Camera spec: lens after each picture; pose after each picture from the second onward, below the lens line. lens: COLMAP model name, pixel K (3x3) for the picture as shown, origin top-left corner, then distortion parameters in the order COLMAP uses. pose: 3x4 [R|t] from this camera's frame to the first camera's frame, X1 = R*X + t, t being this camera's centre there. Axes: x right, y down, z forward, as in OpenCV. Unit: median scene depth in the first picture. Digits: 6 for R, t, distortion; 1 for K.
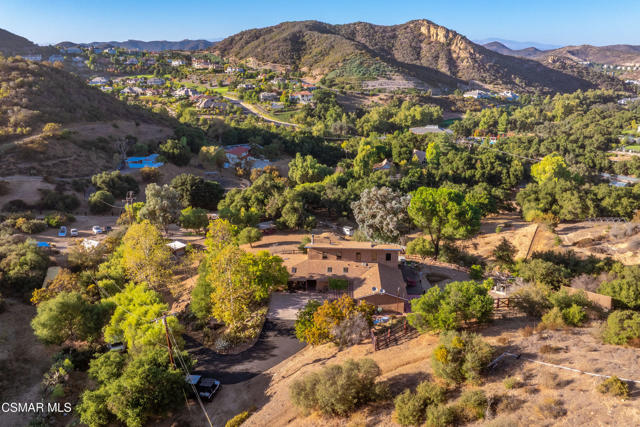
lens RADIAL K [[452.9, 0, 323.6], [0, 452.9, 190.2], [0, 0, 1]] dist [-0.036977, -0.000601]
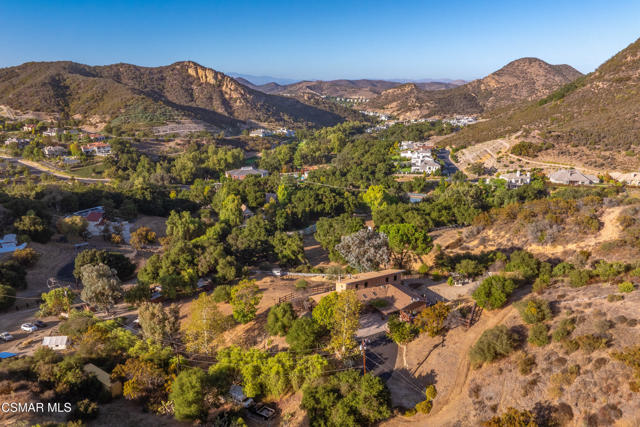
lens RADIAL K [[452.9, 0, 322.3], [0, 452.9, 215.7], [0, 0, 1]] dist [-0.036977, -0.000601]
pose [[0.861765, -0.143707, 0.486528, -0.124594], [0.153413, 0.987958, 0.020081, -0.018883], [-0.483555, 0.057335, 0.873434, -0.023220]]
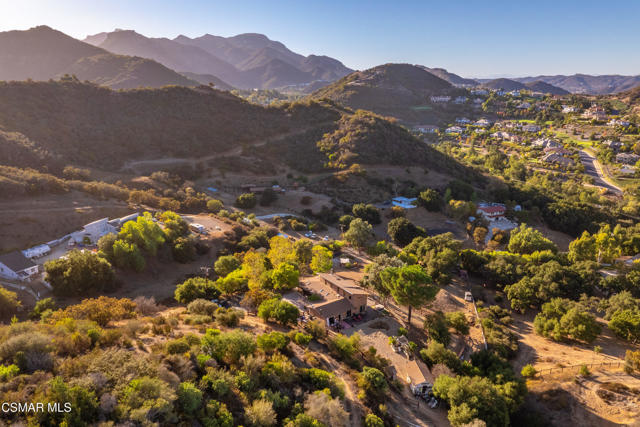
lens RADIAL K [[452.9, 0, 320.9], [0, 452.9, 215.6], [0, 0, 1]] dist [-0.036977, -0.000601]
pose [[0.615124, 0.224570, -0.755772, 0.210154], [-0.233553, 0.967455, 0.097380, -0.043961], [0.753044, 0.116612, 0.647554, -0.018322]]
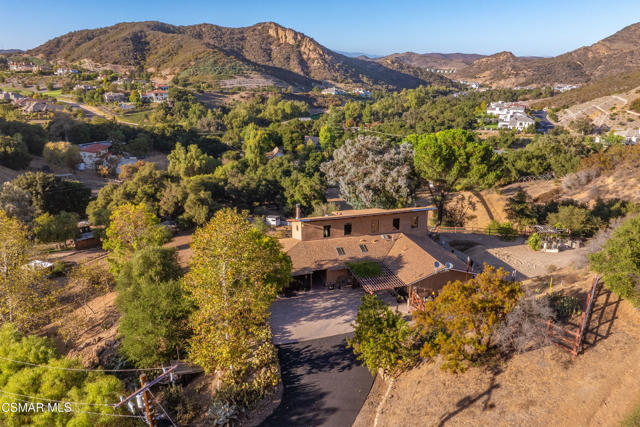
lens RADIAL K [[452.9, 0, 323.5], [0, 452.9, 176.7], [0, 0, 1]] dist [-0.036977, -0.000601]
pose [[0.943262, -0.082040, 0.321755, -0.036193], [0.097857, 0.994644, -0.033268, 0.015348], [-0.317303, 0.062866, 0.946238, 0.067167]]
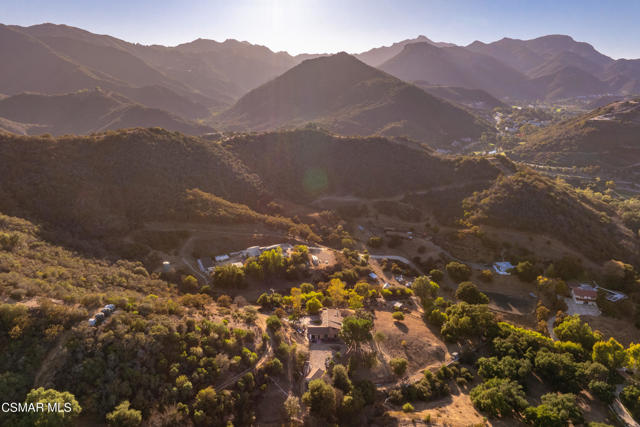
lens RADIAL K [[452.9, 0, 322.0], [0, 452.9, 211.6], [0, 0, 1]] dist [-0.036977, -0.000601]
pose [[0.043062, 0.276612, -0.960016, 0.444481], [-0.286205, 0.924050, 0.253411, -0.202768], [0.957200, 0.263849, 0.118960, 0.083105]]
